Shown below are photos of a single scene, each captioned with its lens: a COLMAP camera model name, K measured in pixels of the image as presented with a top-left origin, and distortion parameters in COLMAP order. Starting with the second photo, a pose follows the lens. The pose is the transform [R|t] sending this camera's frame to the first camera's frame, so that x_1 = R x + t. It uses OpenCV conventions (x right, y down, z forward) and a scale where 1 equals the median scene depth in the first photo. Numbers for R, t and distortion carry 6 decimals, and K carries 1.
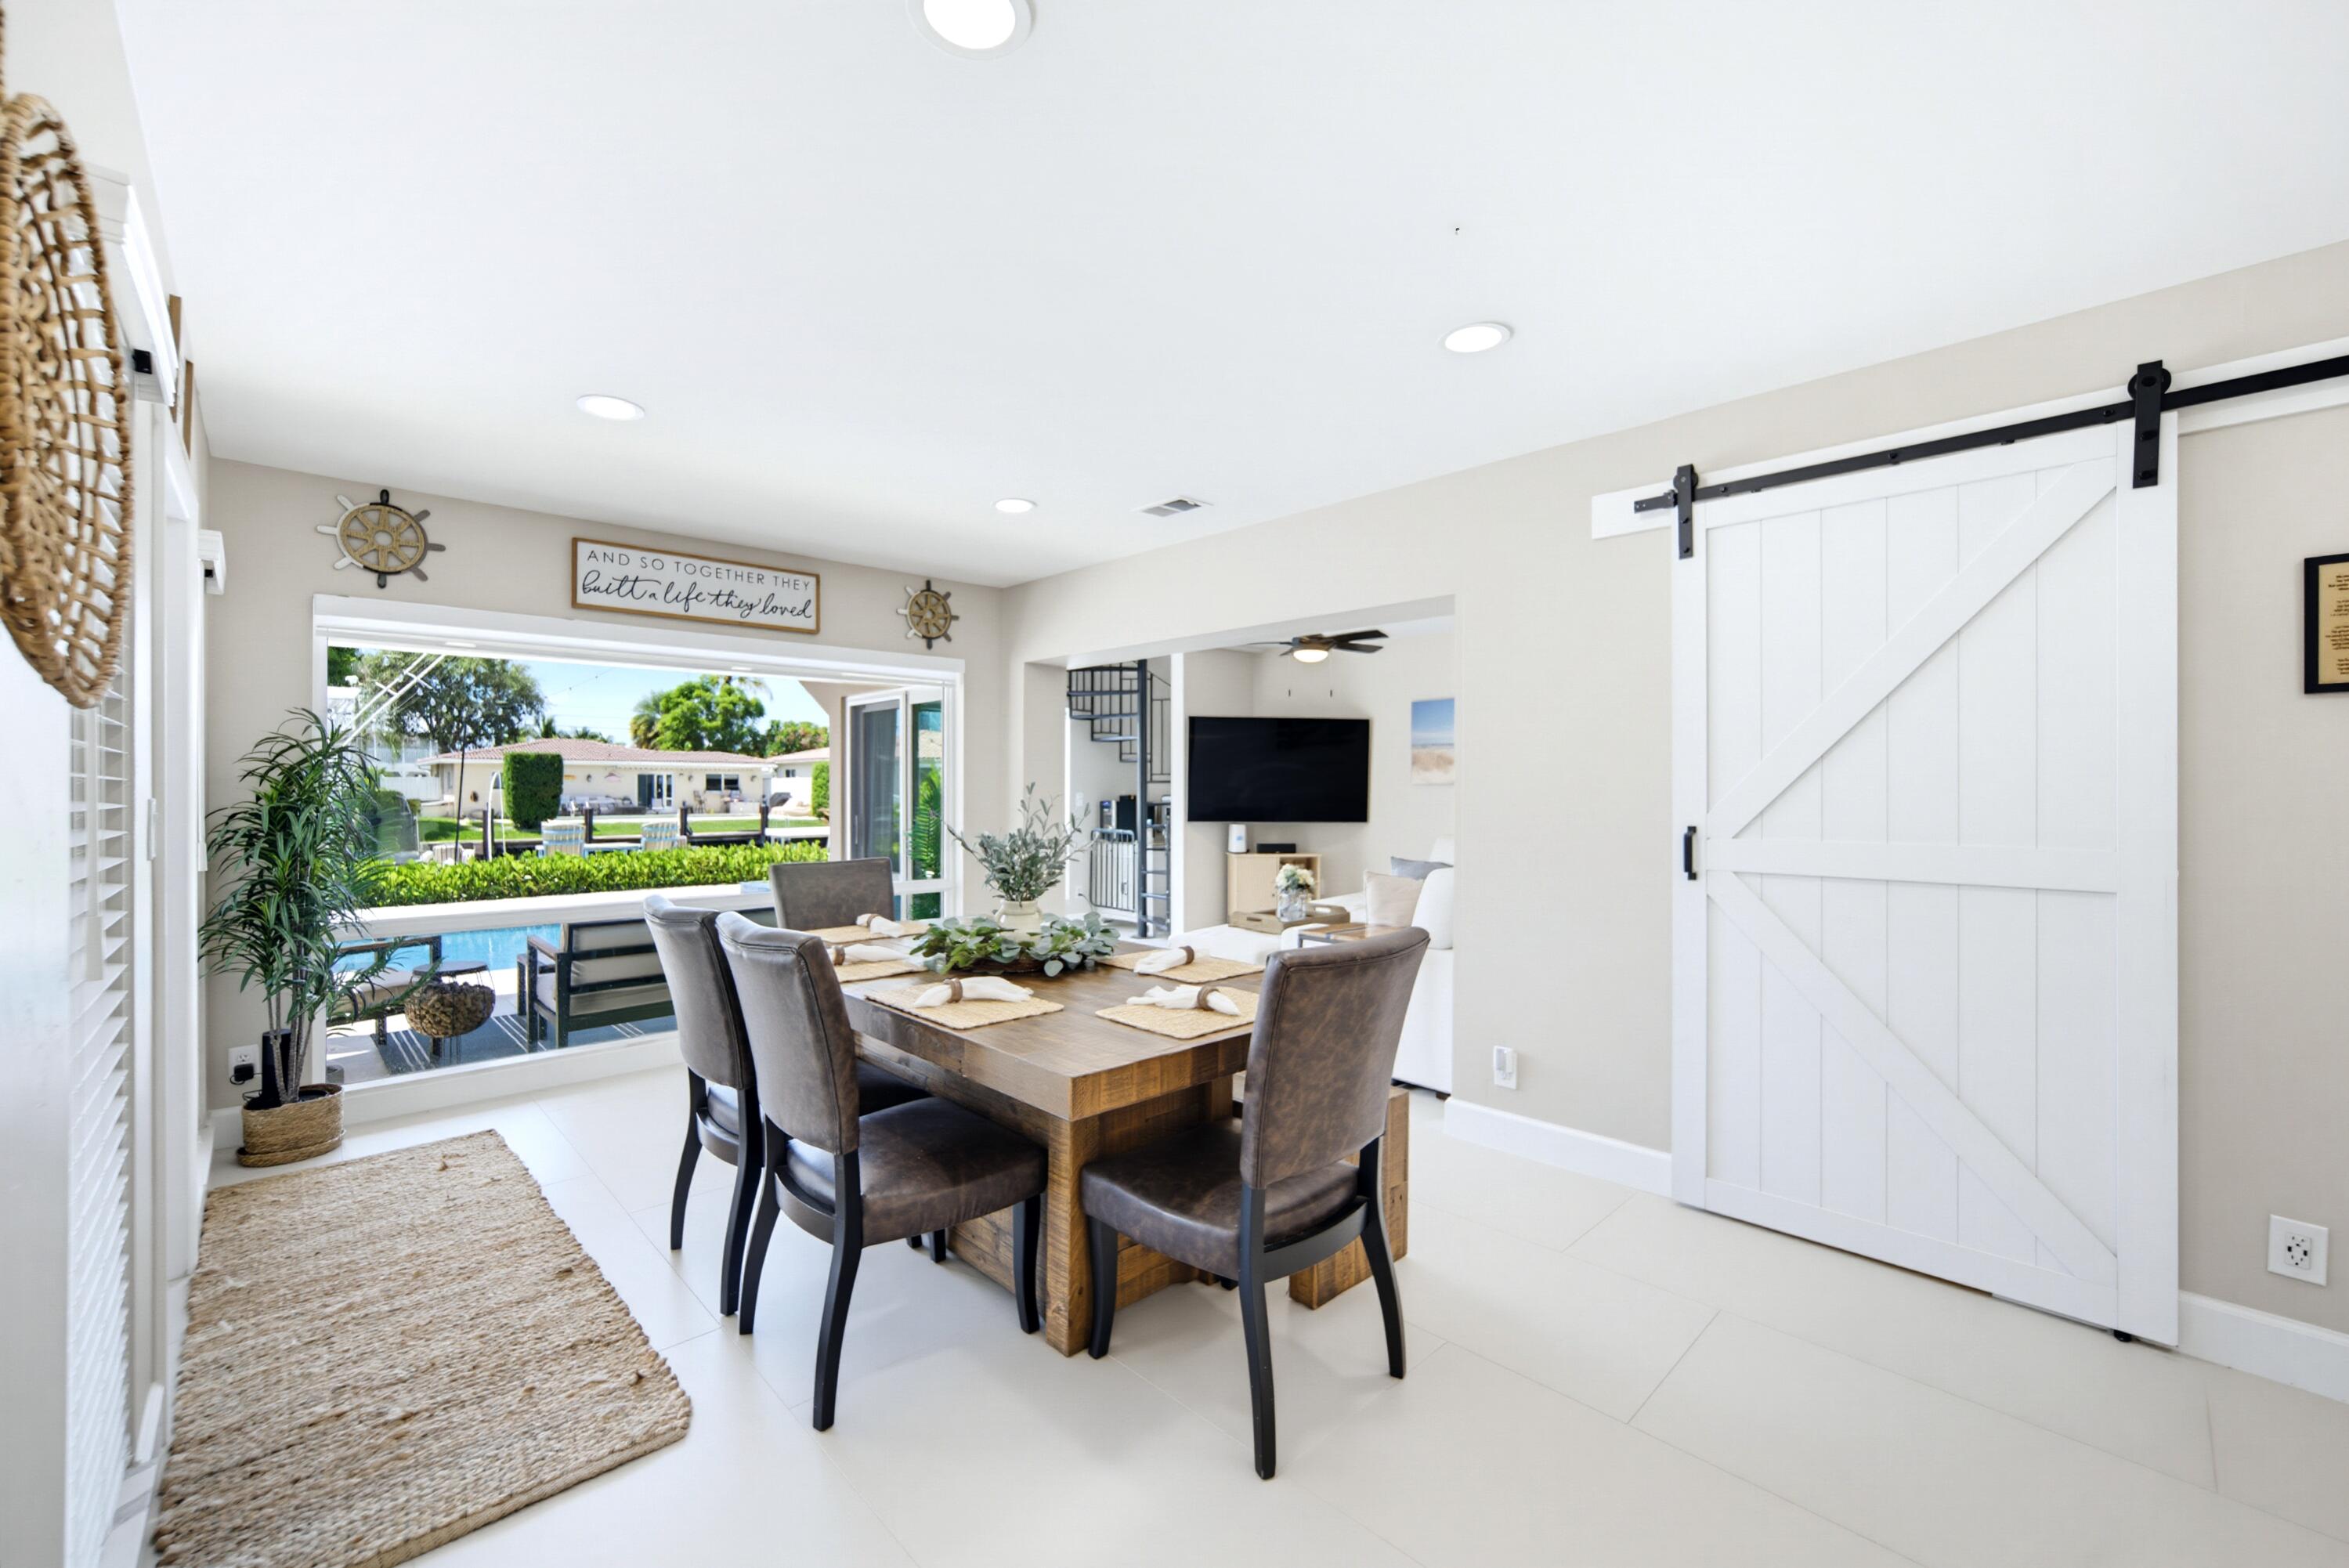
lens RADIAL K [[950.4, 0, 1156.5], [0, 950.4, 794.6], [0, 0, 1]] dist [-0.014484, 0.000531]
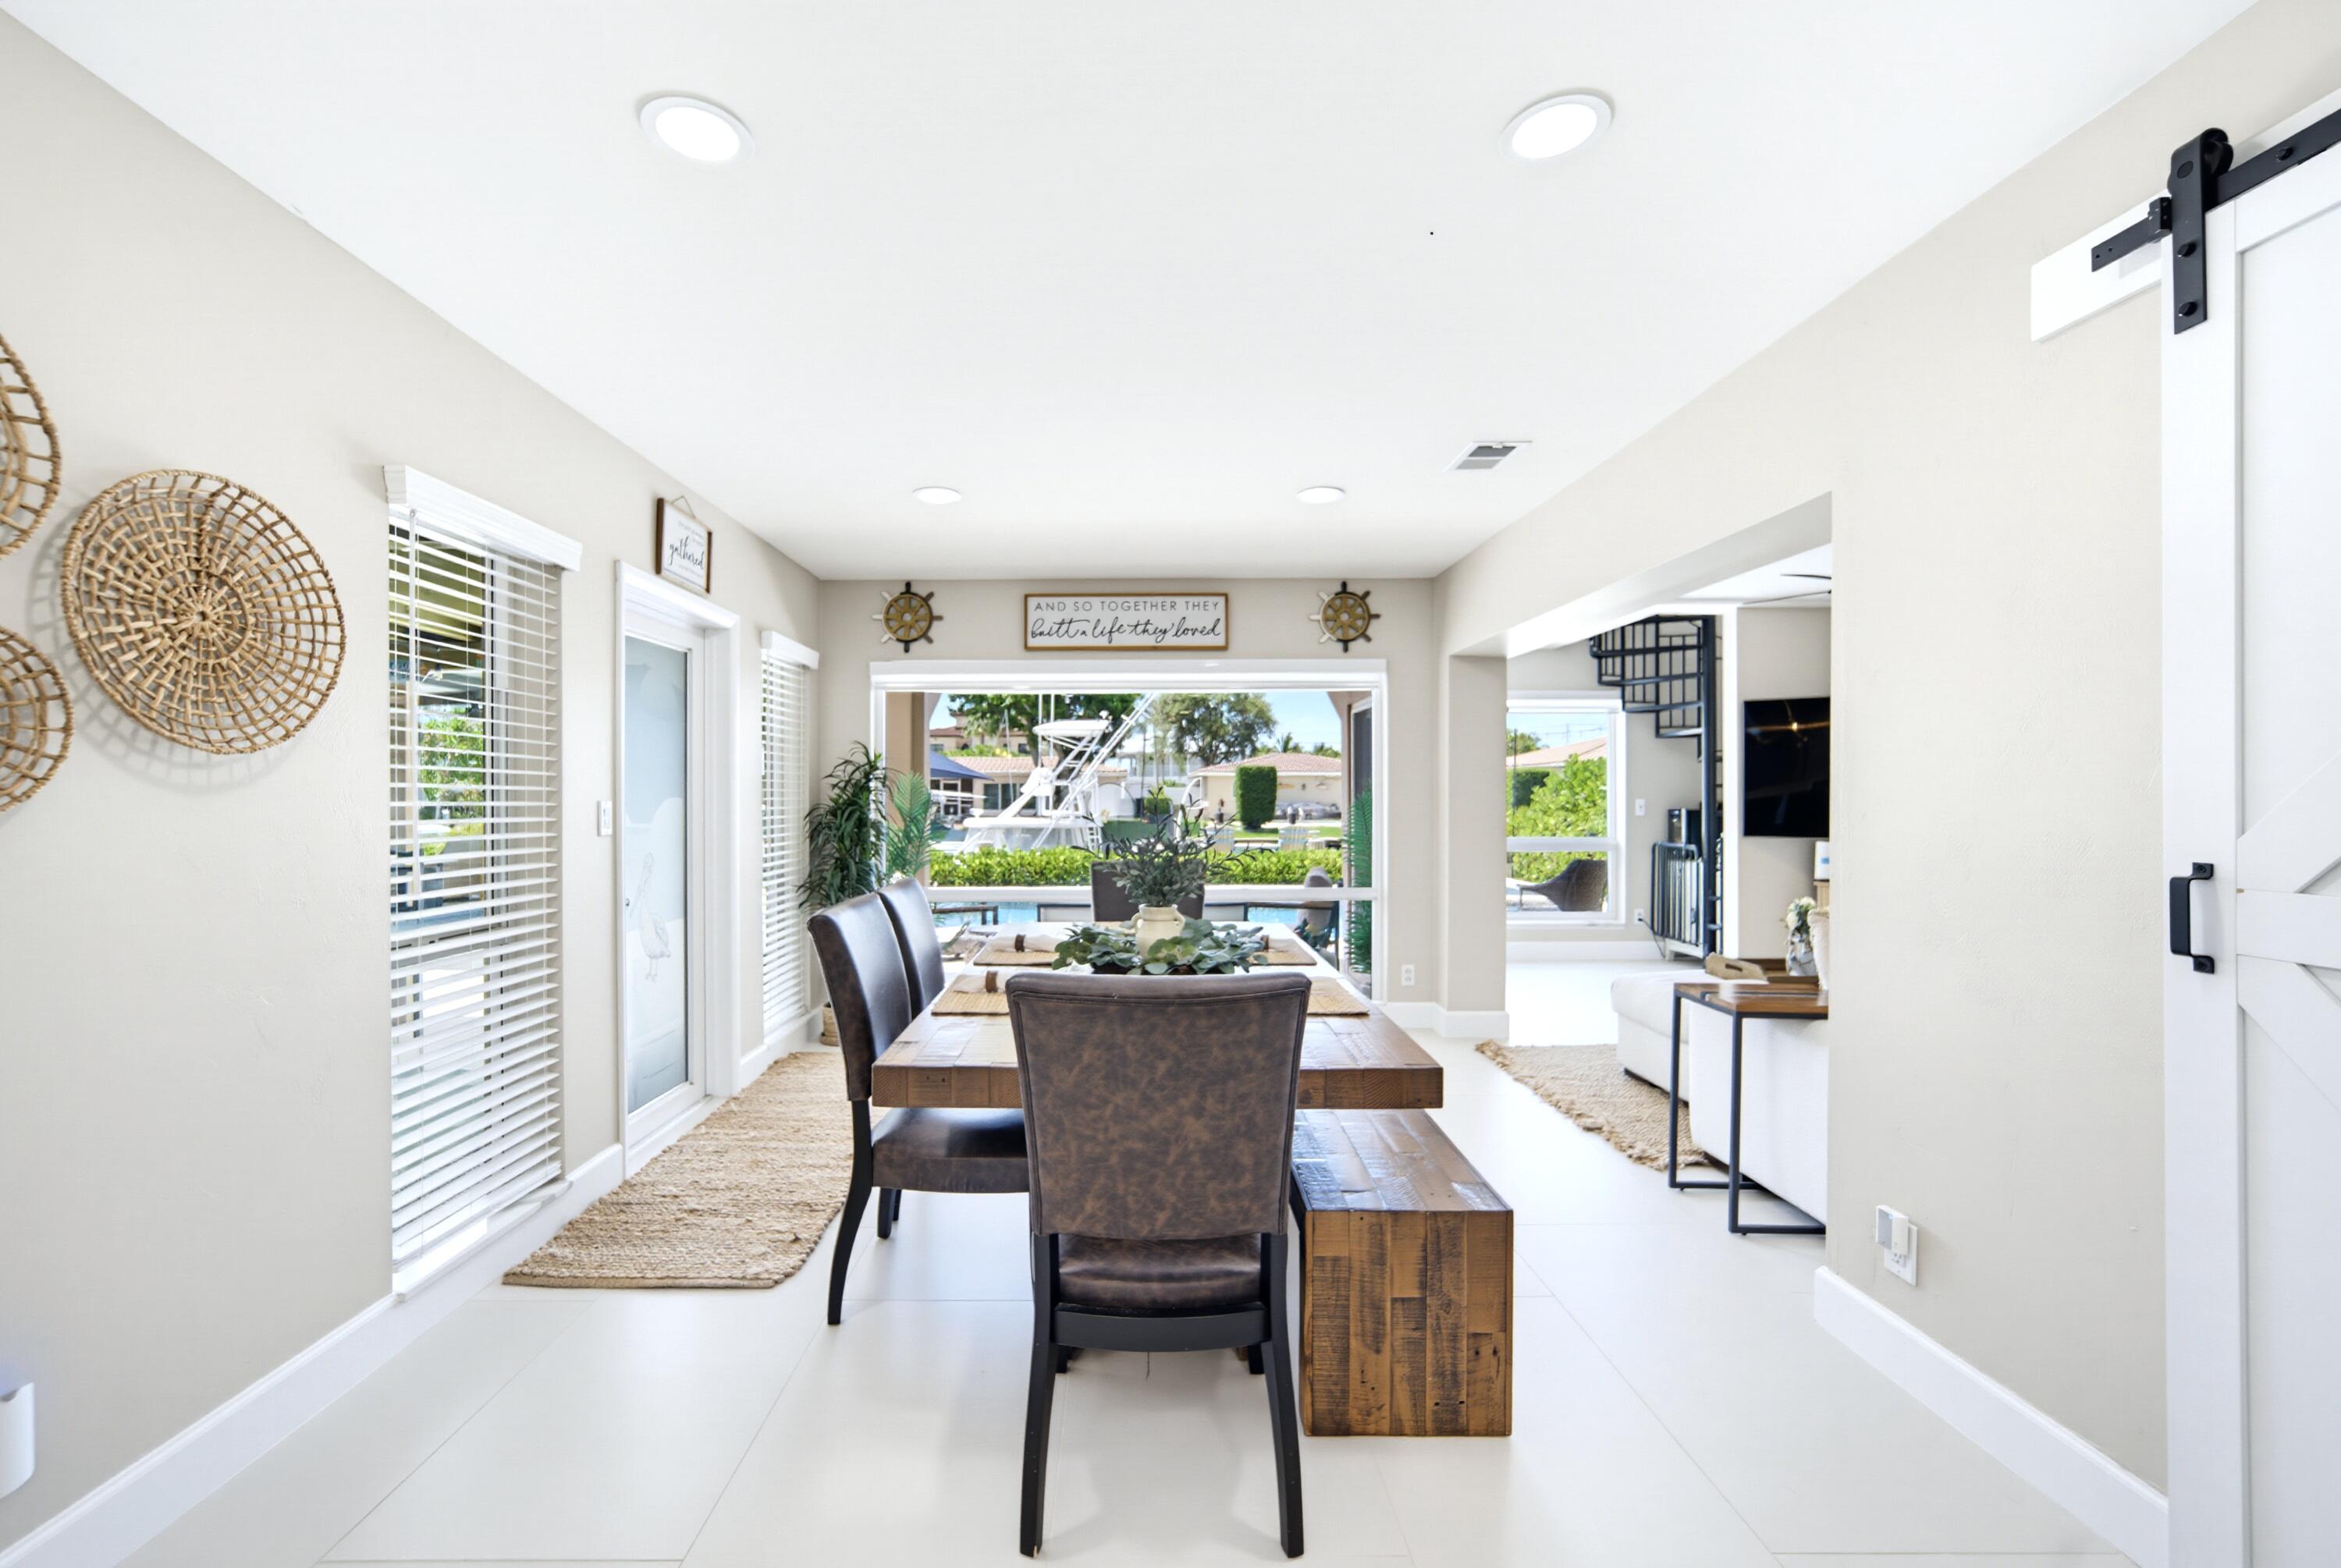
lens RADIAL K [[946.8, 0, 1135.9], [0, 946.8, 804.4], [0, 0, 1]] dist [-0.029074, 0.011119]
pose [[0.727610, 0.005017, -0.685973, 0.300385], [-0.003496, 0.999987, 0.003605, 0.001406], [0.685982, -0.000225, 0.727618, 0.157585]]
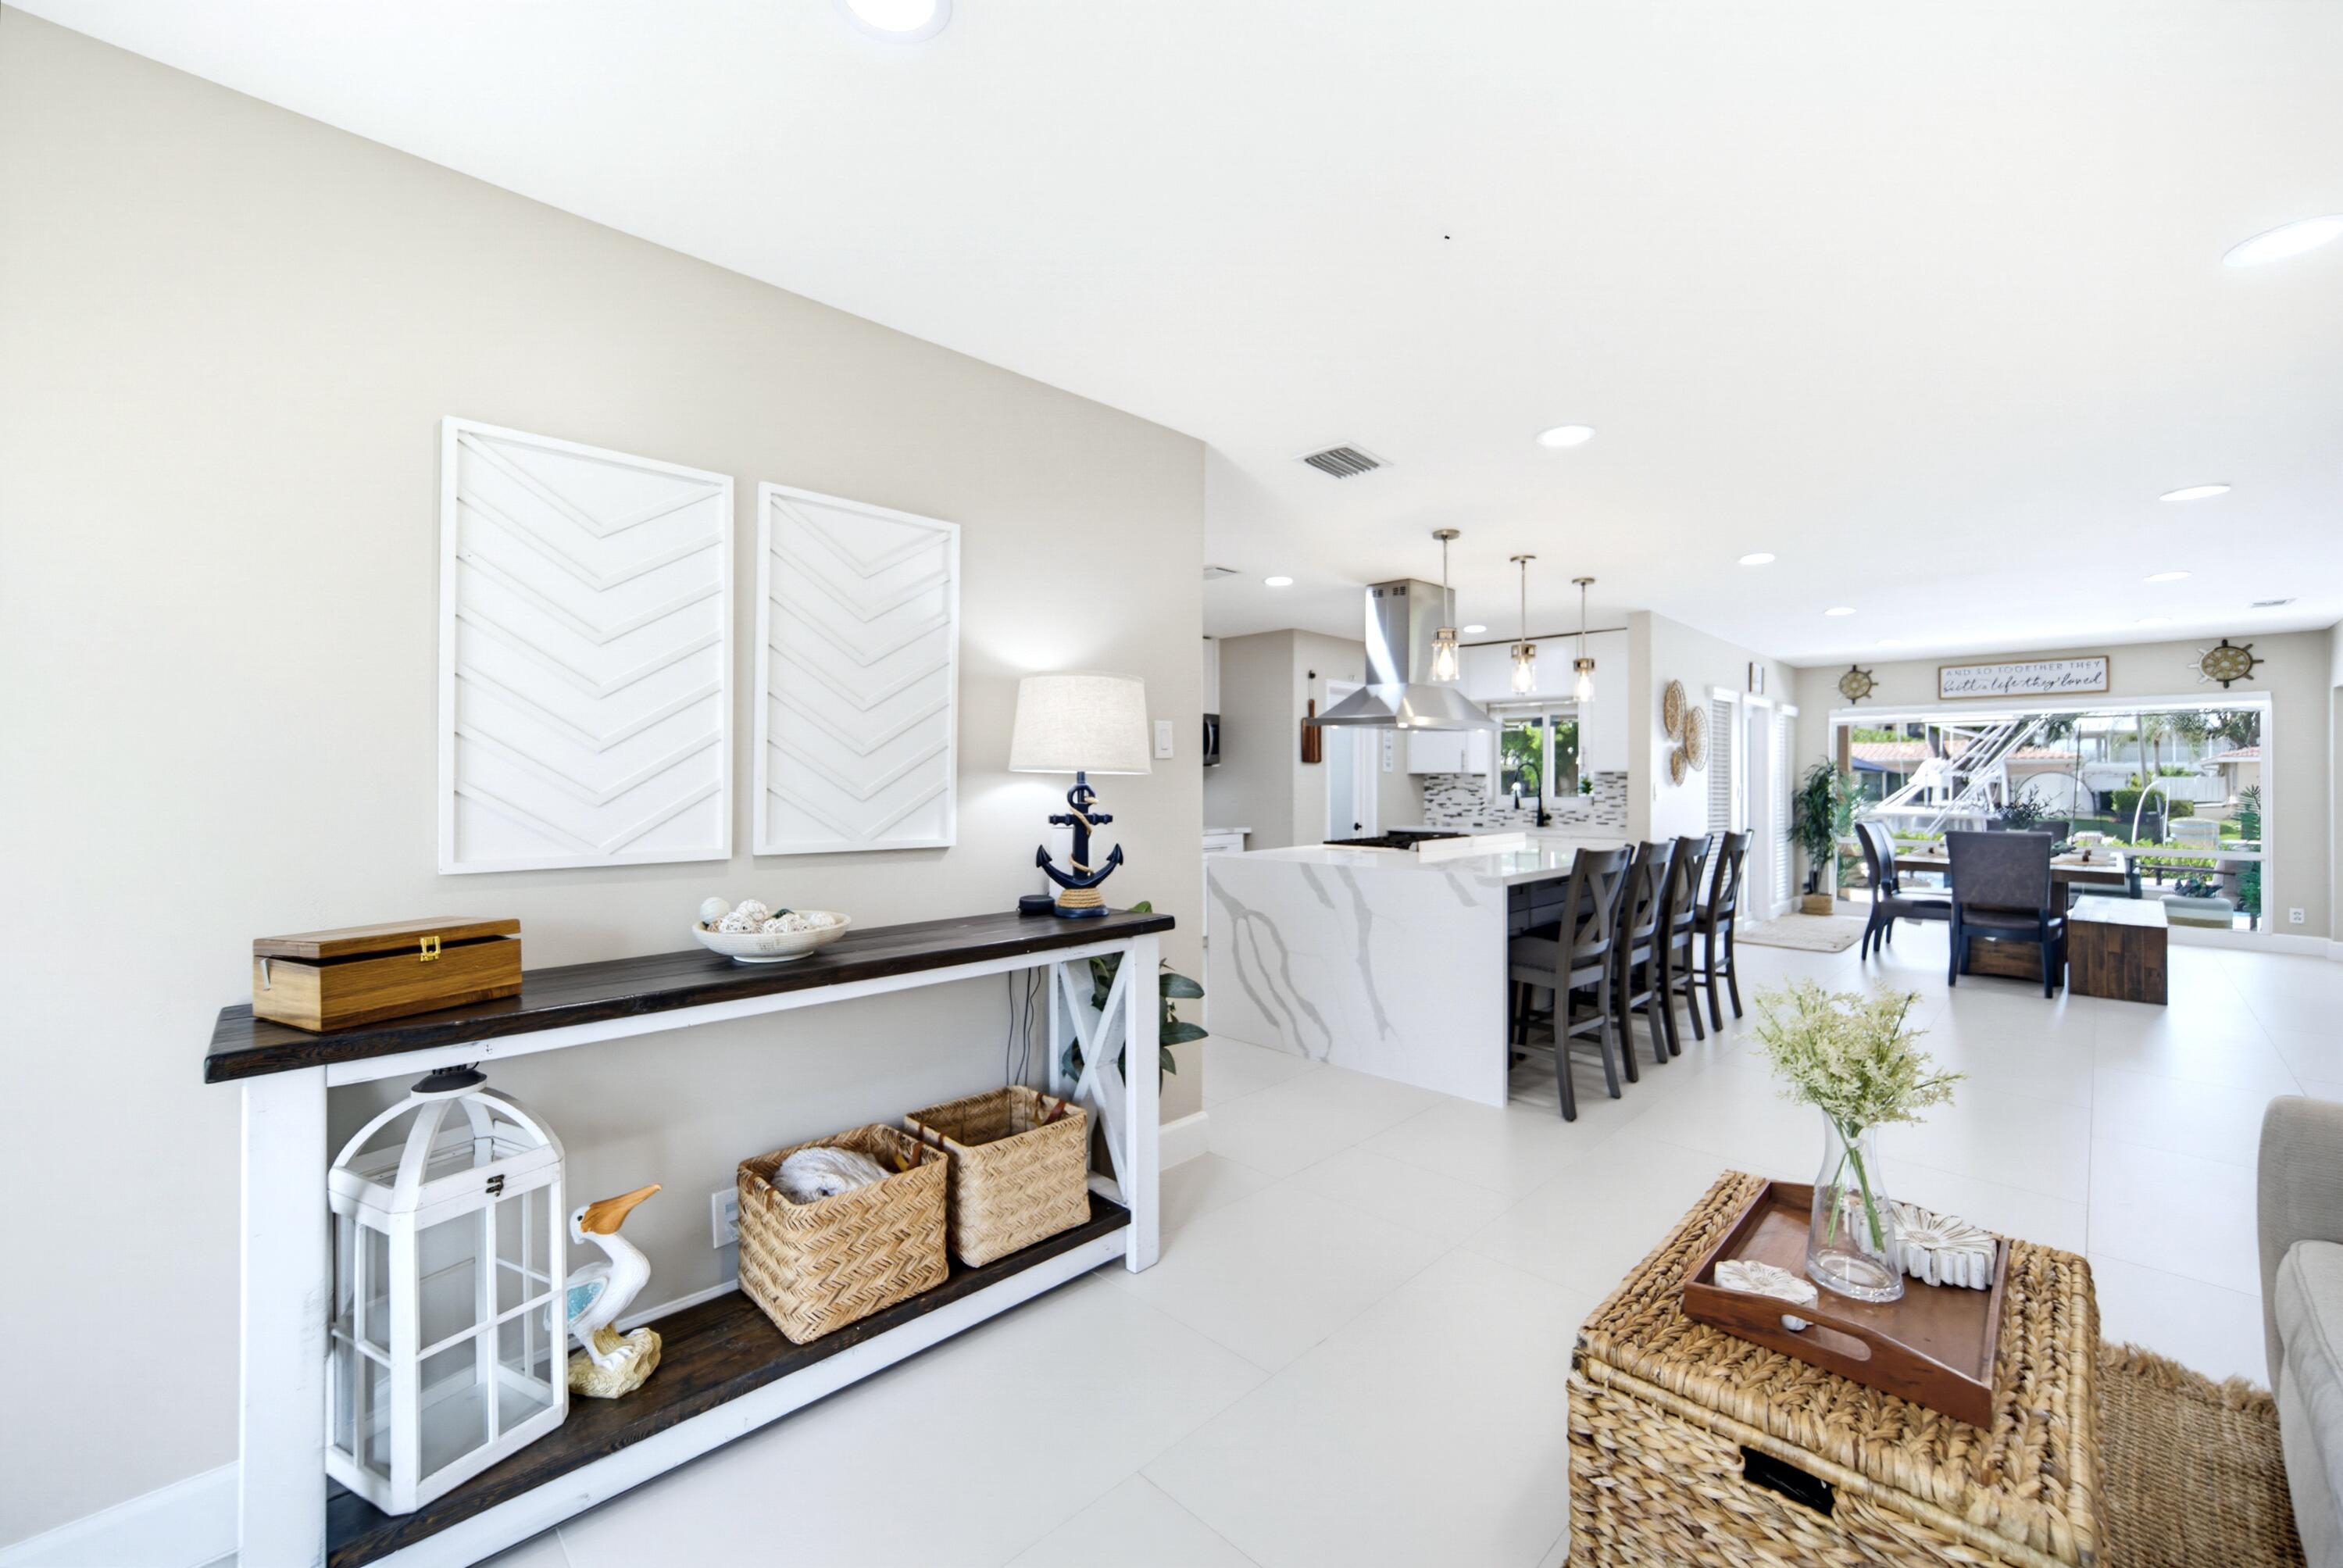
lens RADIAL K [[942.6, 0, 1182.2], [0, 942.6, 772.1], [0, 0, 1]] dist [0.016597, 0.000617]
pose [[0.041658, -0.010406, -0.999078, 1.252851], [-0.013818, 0.999844, -0.010991, 0.011815], [0.999036, 0.014263, 0.041508, -0.686784]]
